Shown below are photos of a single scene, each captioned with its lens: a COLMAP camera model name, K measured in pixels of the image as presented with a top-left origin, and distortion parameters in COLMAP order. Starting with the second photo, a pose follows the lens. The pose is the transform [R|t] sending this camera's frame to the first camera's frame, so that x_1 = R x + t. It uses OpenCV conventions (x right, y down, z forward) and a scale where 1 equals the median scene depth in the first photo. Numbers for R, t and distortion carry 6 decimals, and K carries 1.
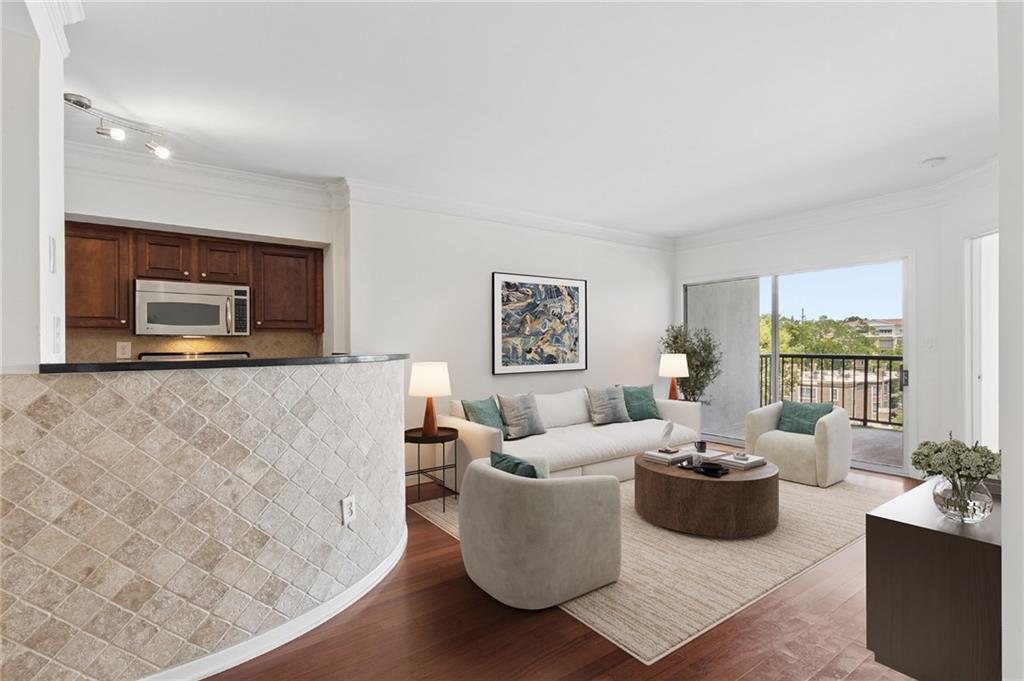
lens RADIAL K [[479.3, 0, 522.5], [0, 479.3, 349.7], [0, 0, 1]] dist [0.002316, -0.000459]
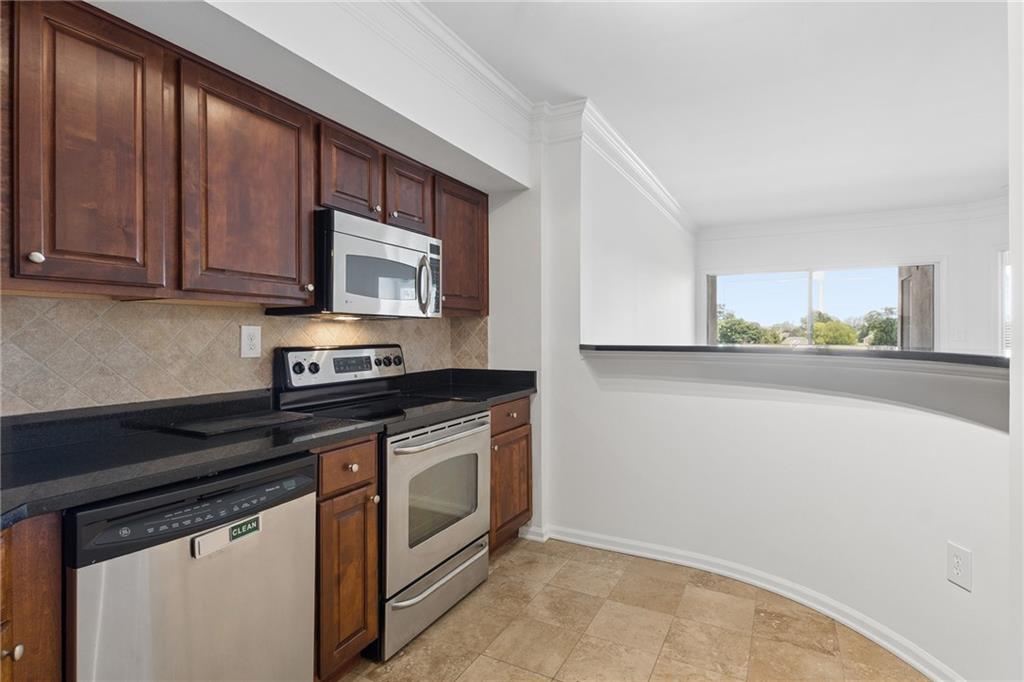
lens RADIAL K [[502.2, 0, 512.0], [0, 502.2, 341.0], [0, 0, 1]] dist [0.000442, -0.000044]
pose [[0.900933, -0.003163, 0.433947, -0.790493], [0.001381, 0.999989, 0.004422, -0.001890], [-0.433957, -0.003385, 0.900927, 0.371453]]
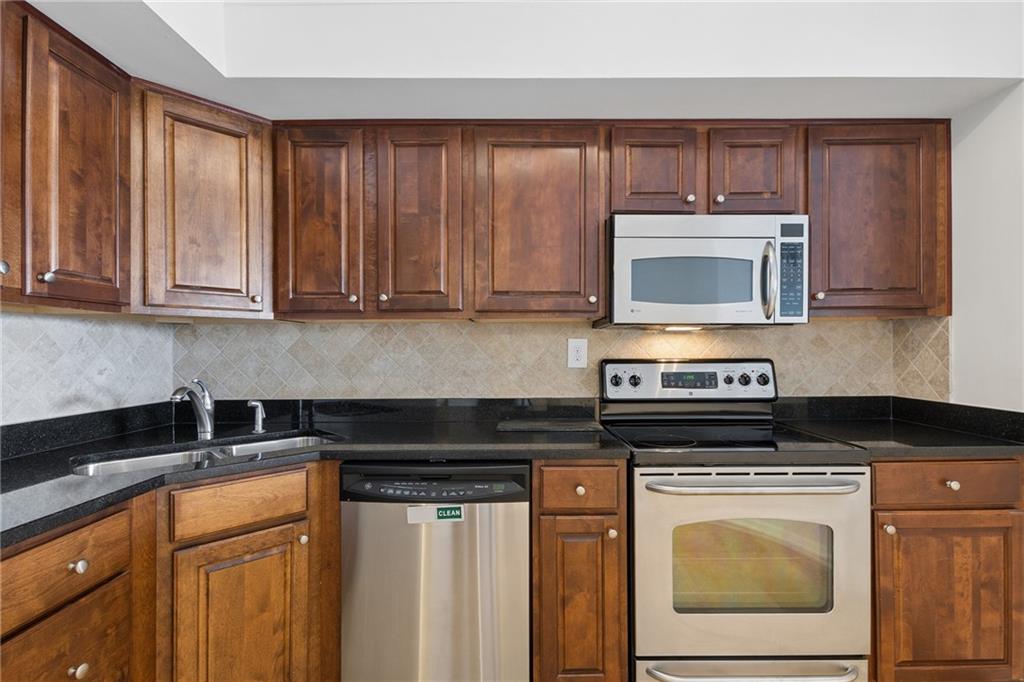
lens RADIAL K [[479.3, 0, 522.5], [0, 479.3, 350.2], [0, 0, 1]] dist [0.002316, -0.000459]
pose [[0.809871, 0.004750, -0.586589, -0.533267], [-0.004992, 0.999987, 0.001205, -0.003173], [0.586587, 0.001952, 0.809884, 0.484905]]
